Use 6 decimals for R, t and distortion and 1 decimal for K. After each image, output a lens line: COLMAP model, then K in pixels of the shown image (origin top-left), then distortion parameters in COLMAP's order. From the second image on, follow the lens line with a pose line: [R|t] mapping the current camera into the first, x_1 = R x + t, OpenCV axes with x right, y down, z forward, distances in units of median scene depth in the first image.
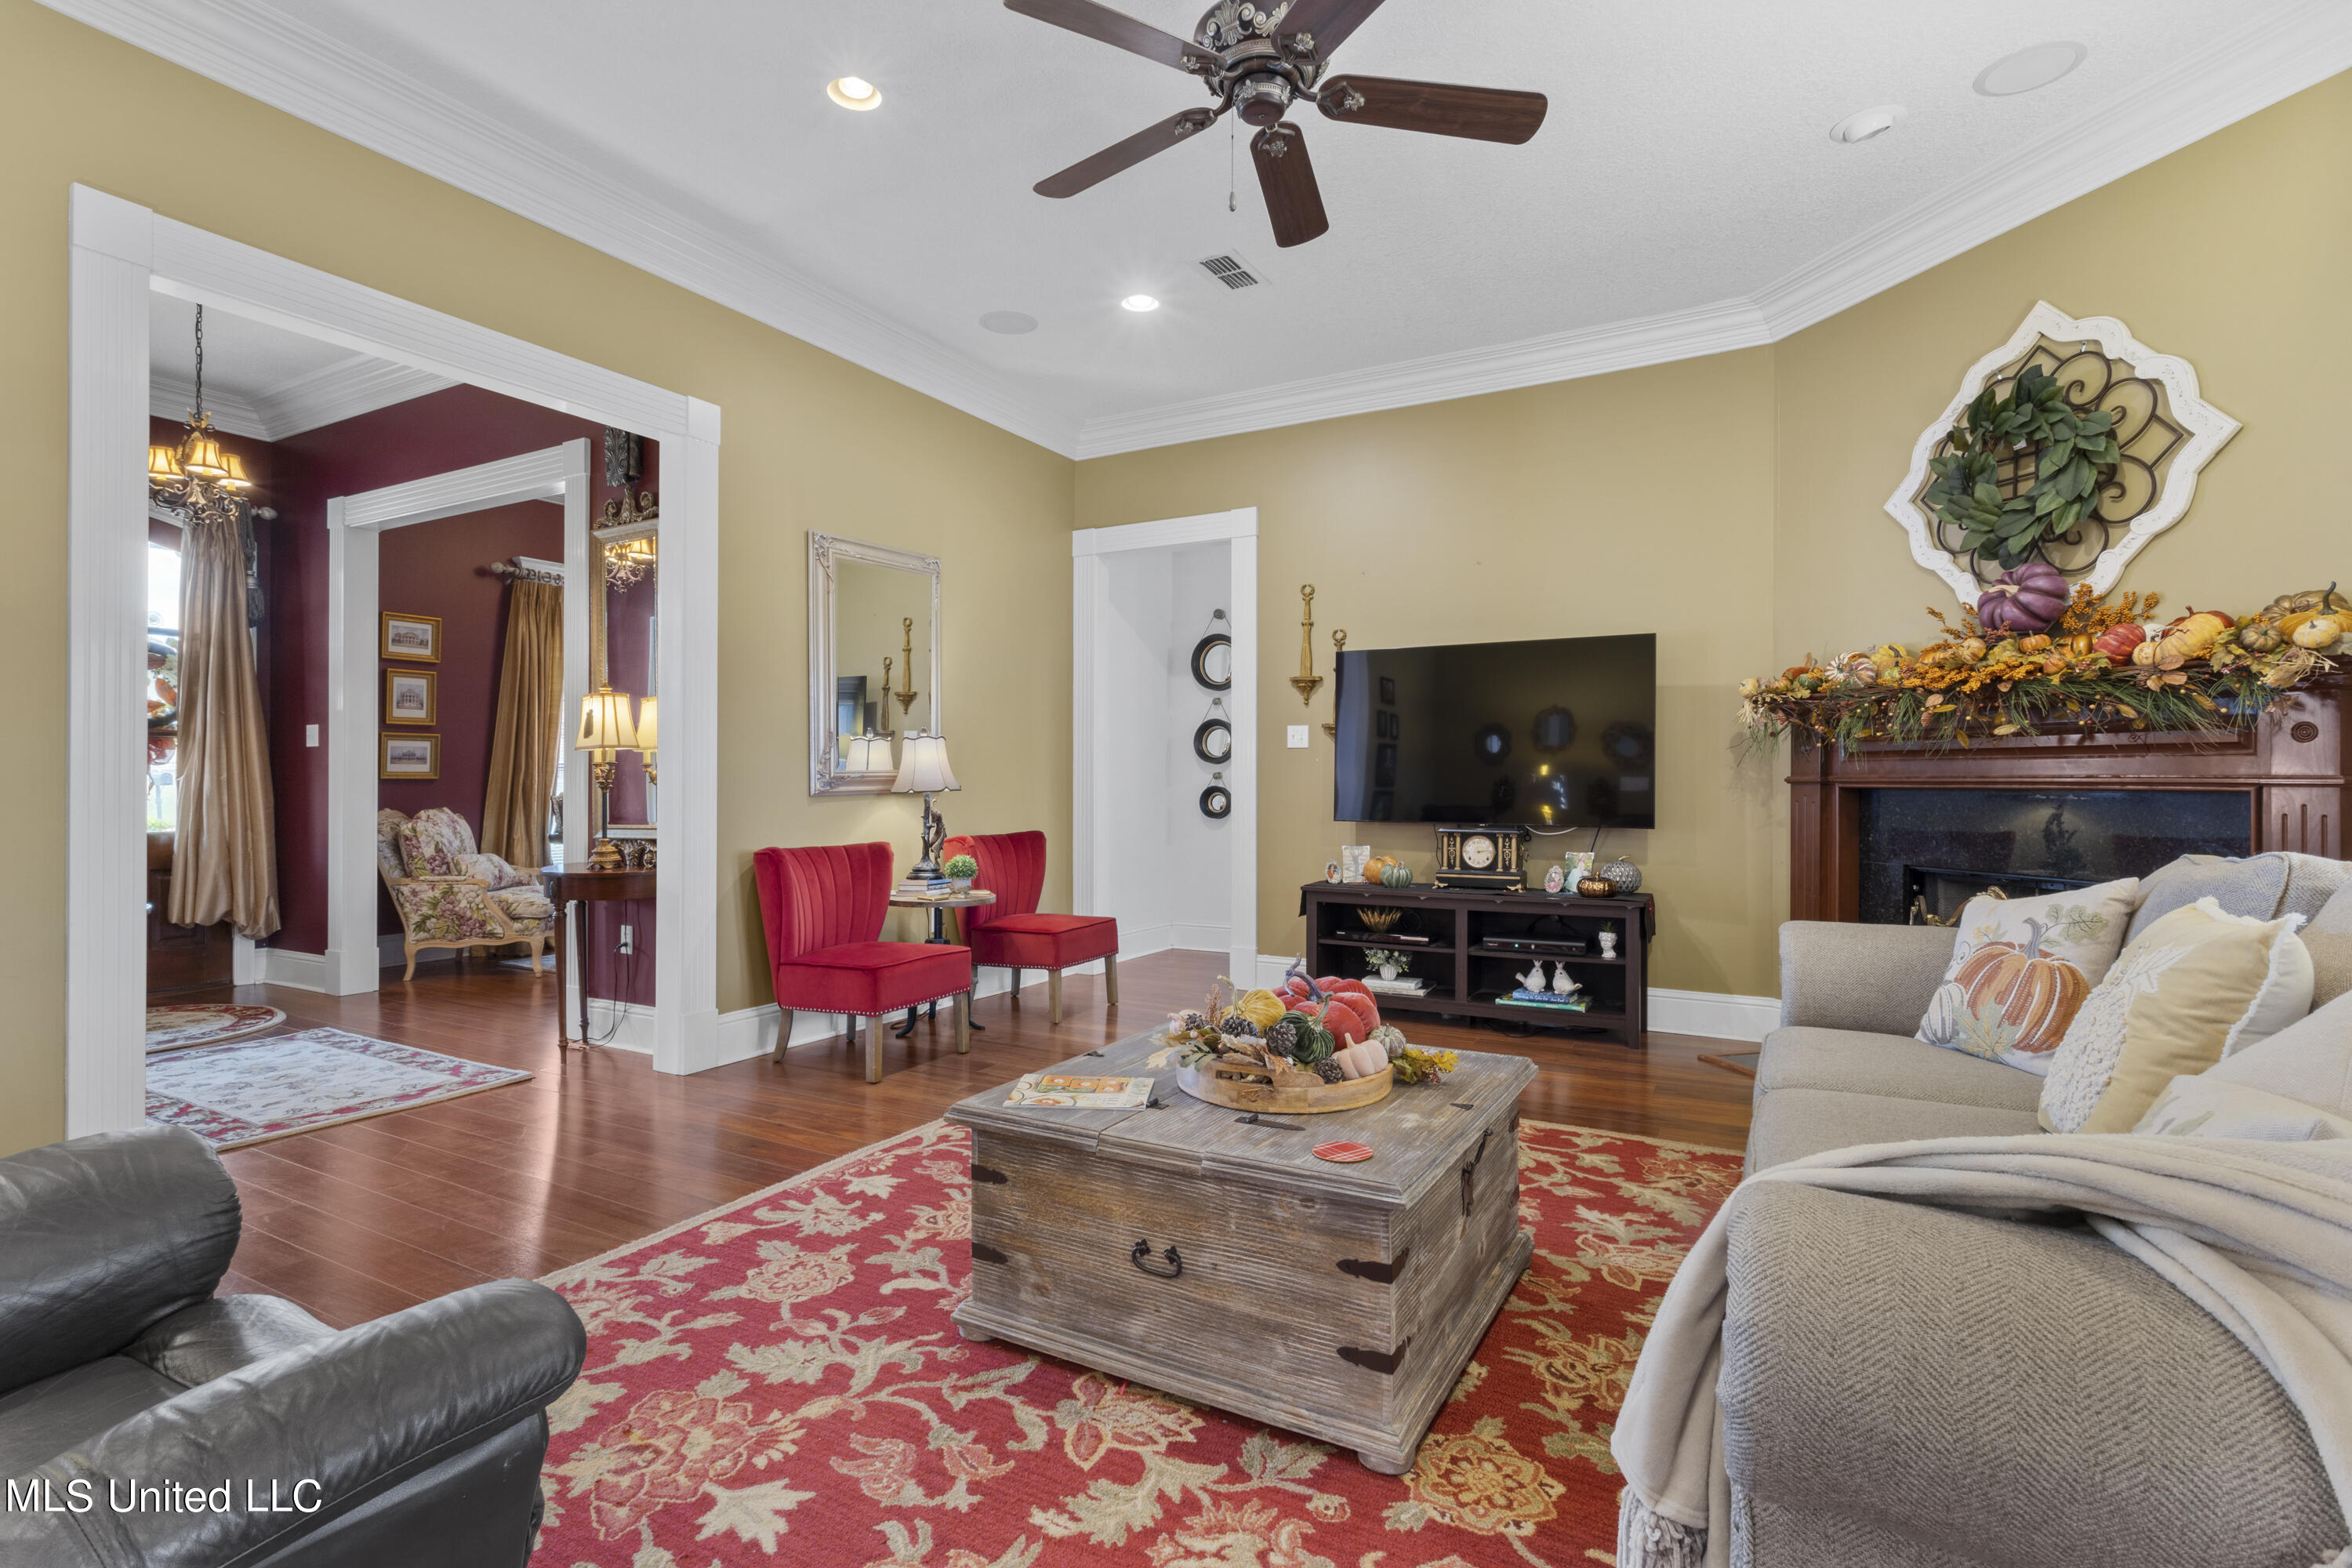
lens RADIAL K [[1114.3, 0, 1180.2], [0, 1114.3, 781.3], [0, 0, 1]] dist [-0.001218, 0.002881]
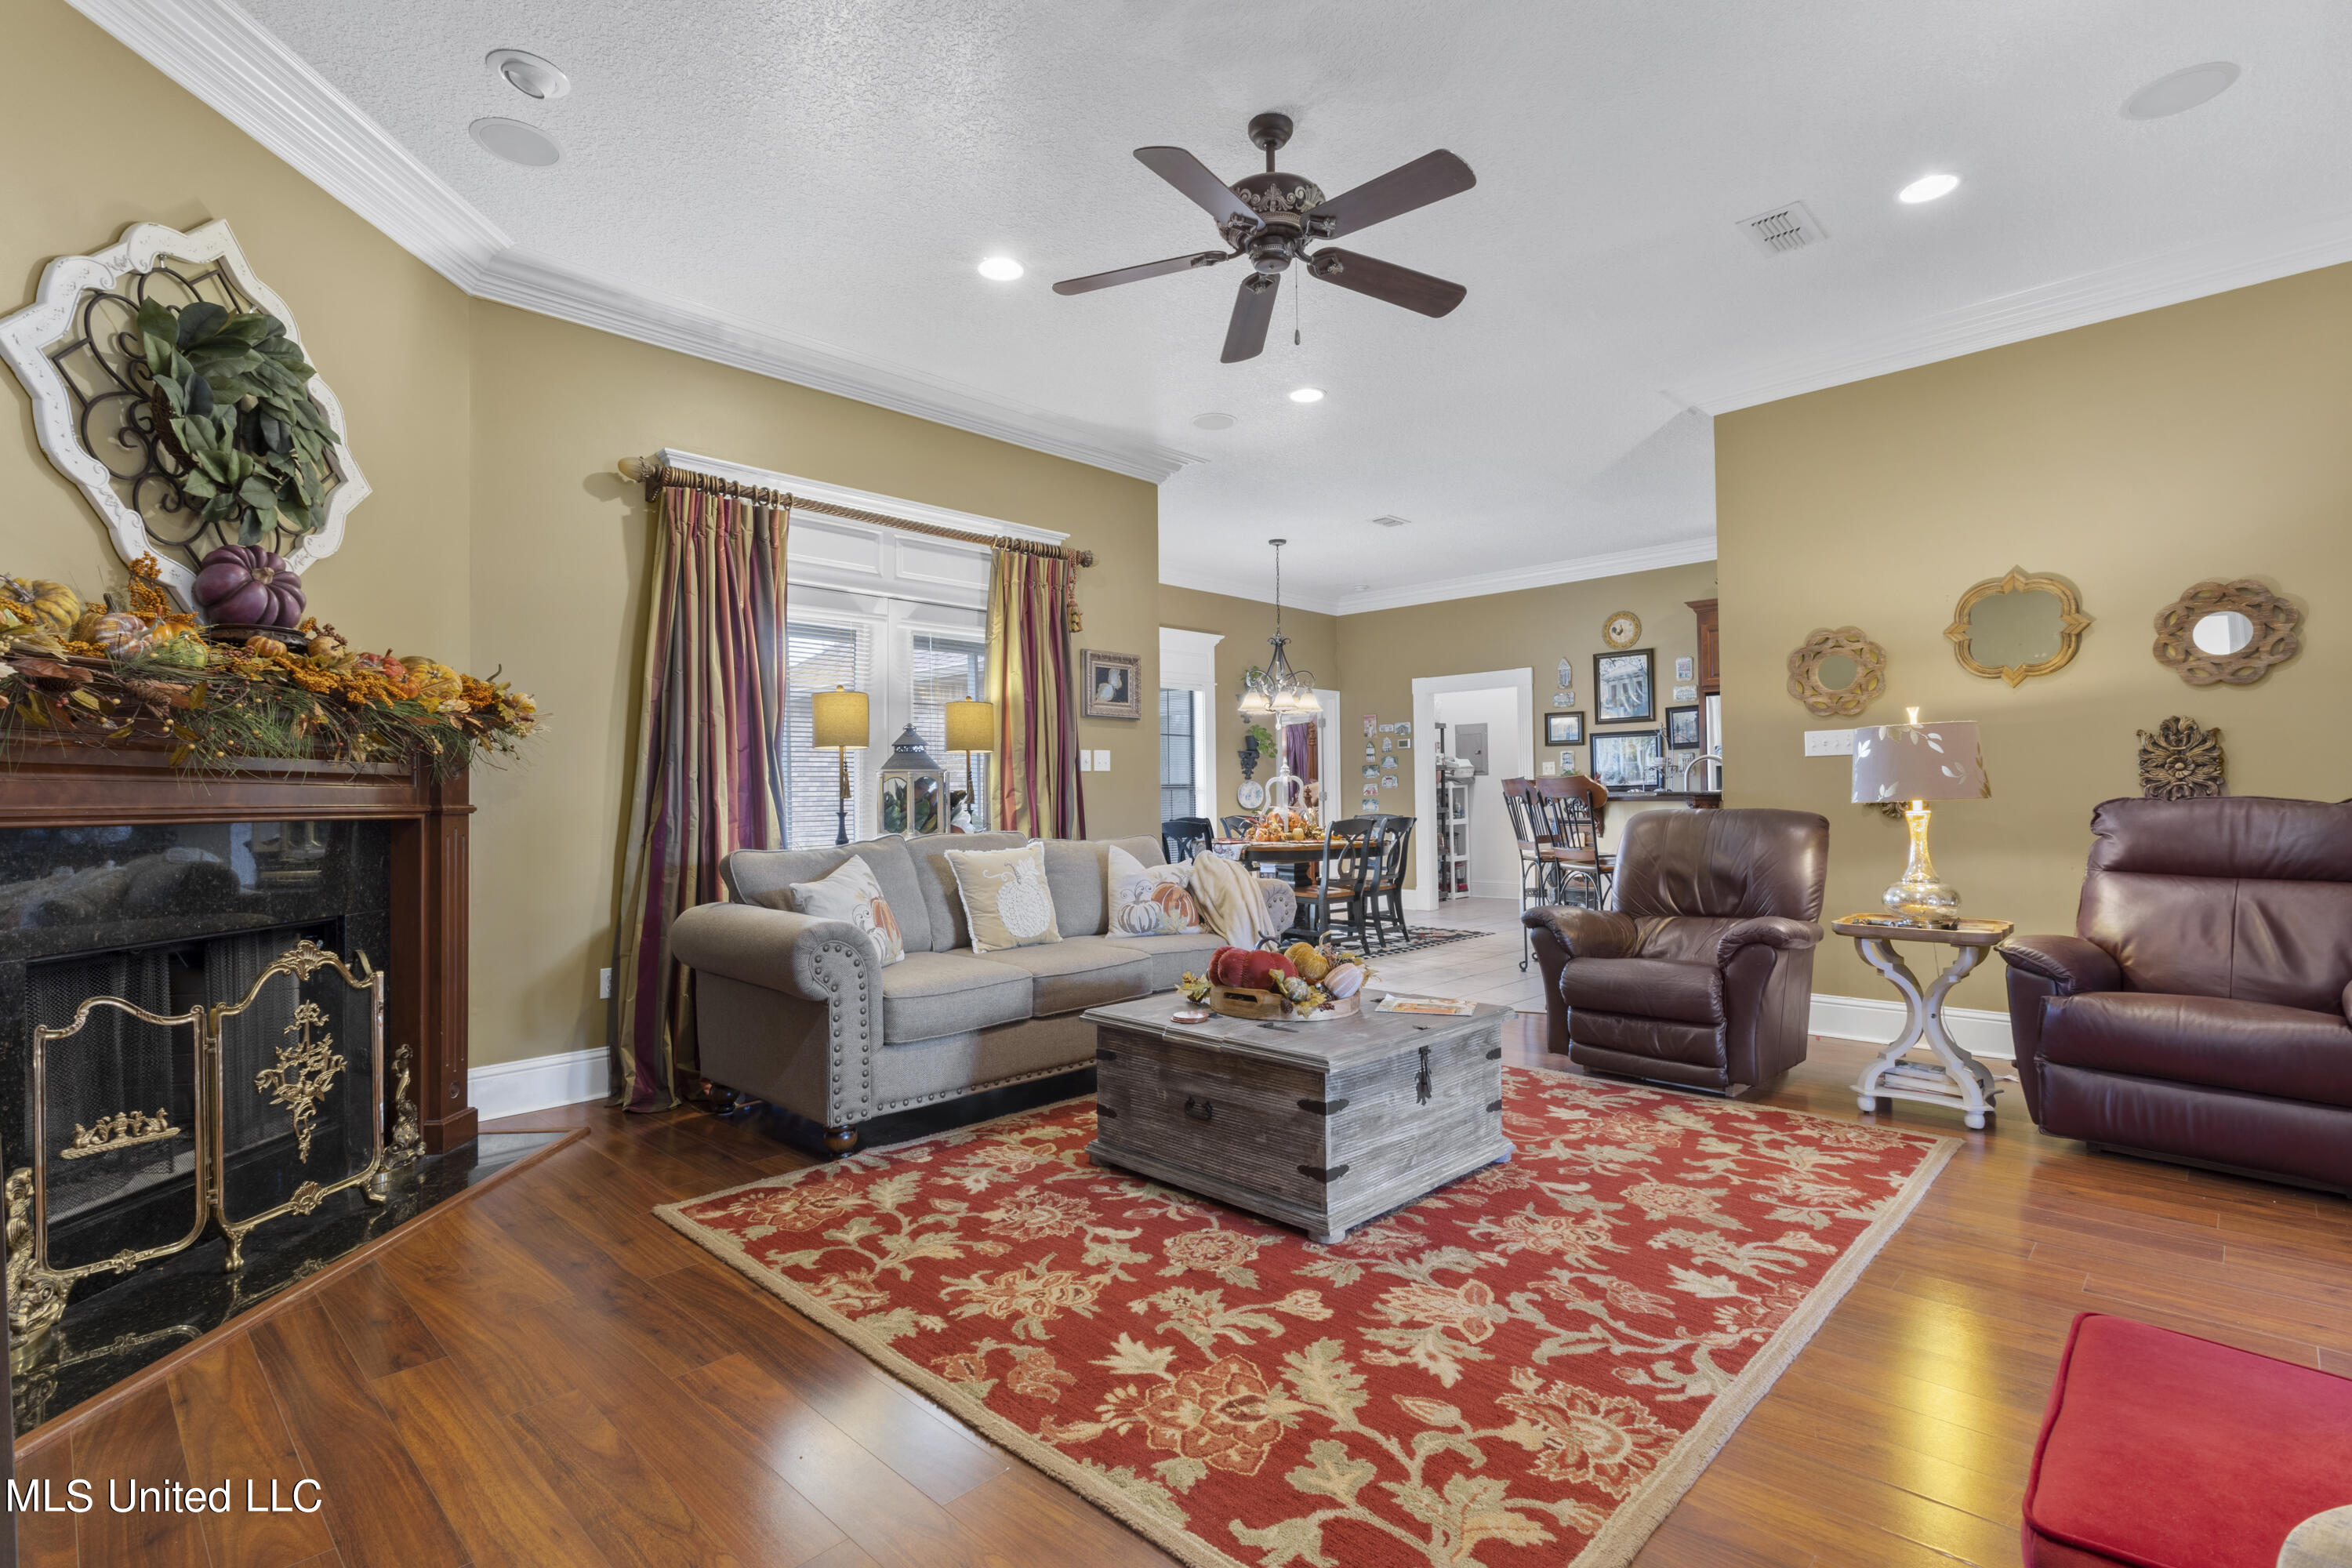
lens RADIAL K [[1100.5, 0, 1180.5], [0, 1100.5, 780.2], [0, 0, 1]] dist [-0.005114, 0.000039]
pose [[-0.965529, 0.016401, 0.259779, -0.102284], [0.012881, 0.999801, -0.015248, -0.002523], [-0.259977, -0.011376, -0.965548, 1.633762]]
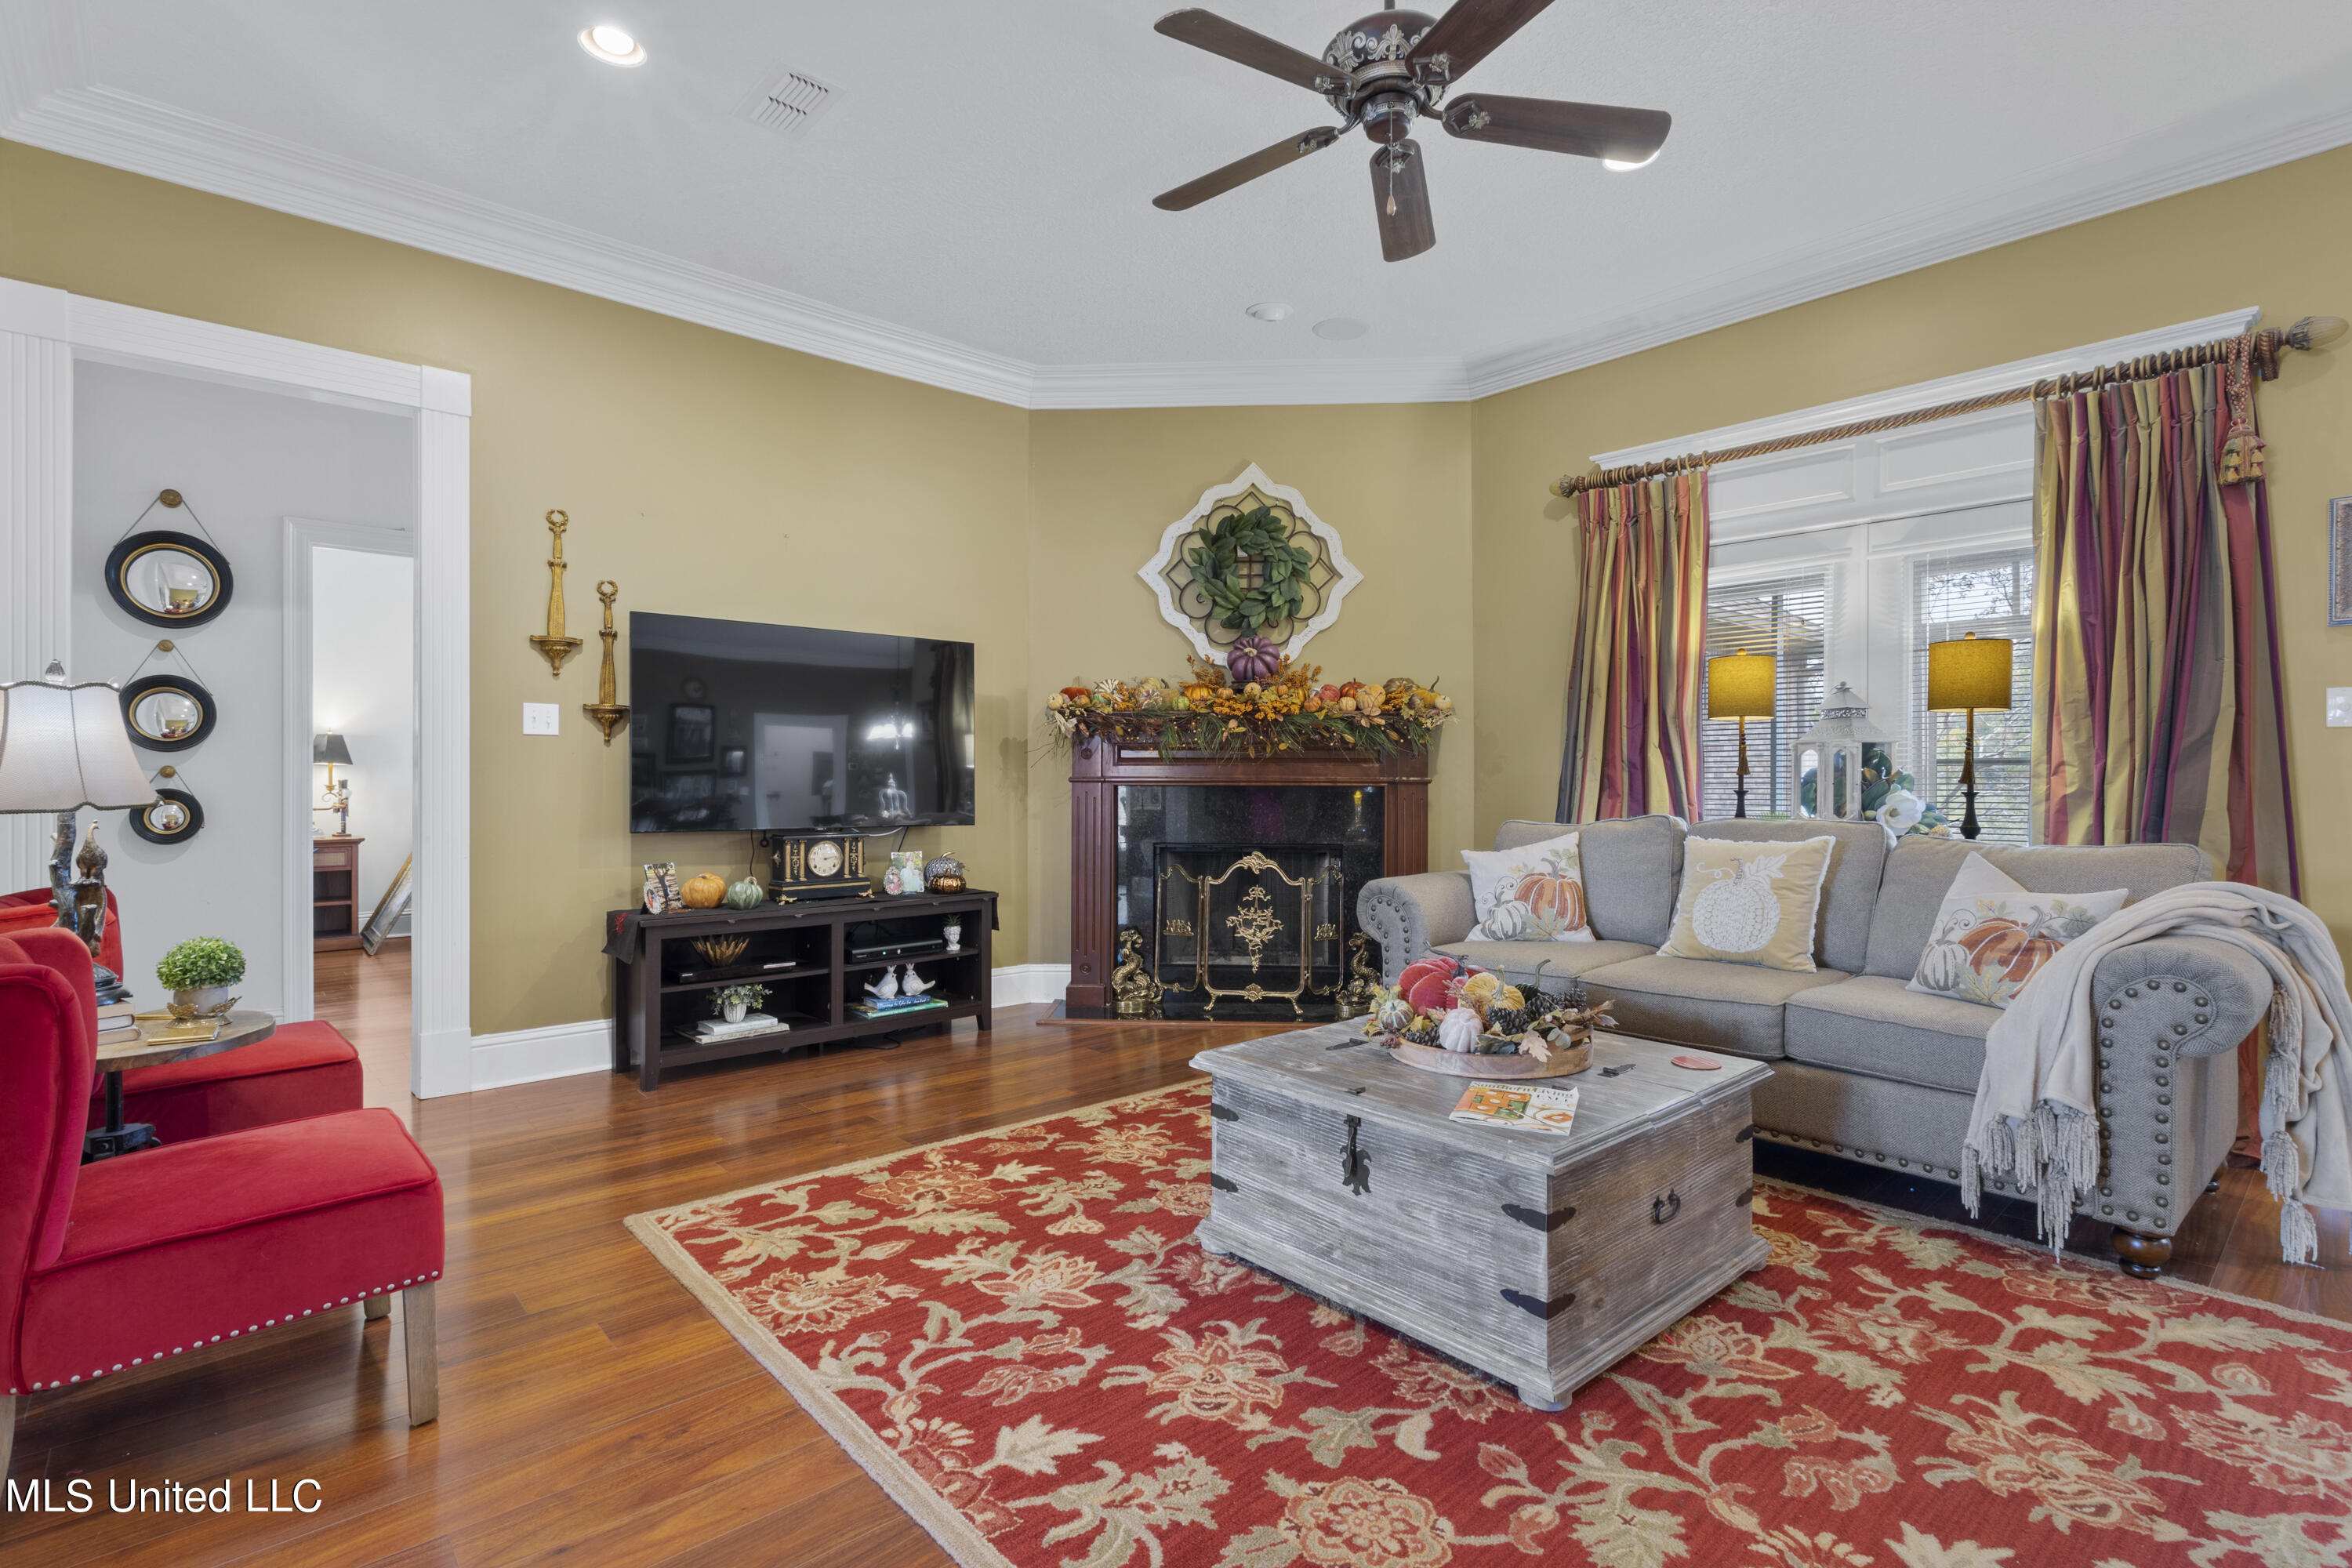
lens RADIAL K [[1114.3, 0, 1164.7], [0, 1114.3, 779.6], [0, 0, 1]] dist [-0.001218, 0.002881]
pose [[0.331953, -0.001456, 0.943295, -0.715360], [0.000821, 0.999999, 0.001255, -0.003025], [-0.943295, 0.000358, 0.331954, 0.631891]]
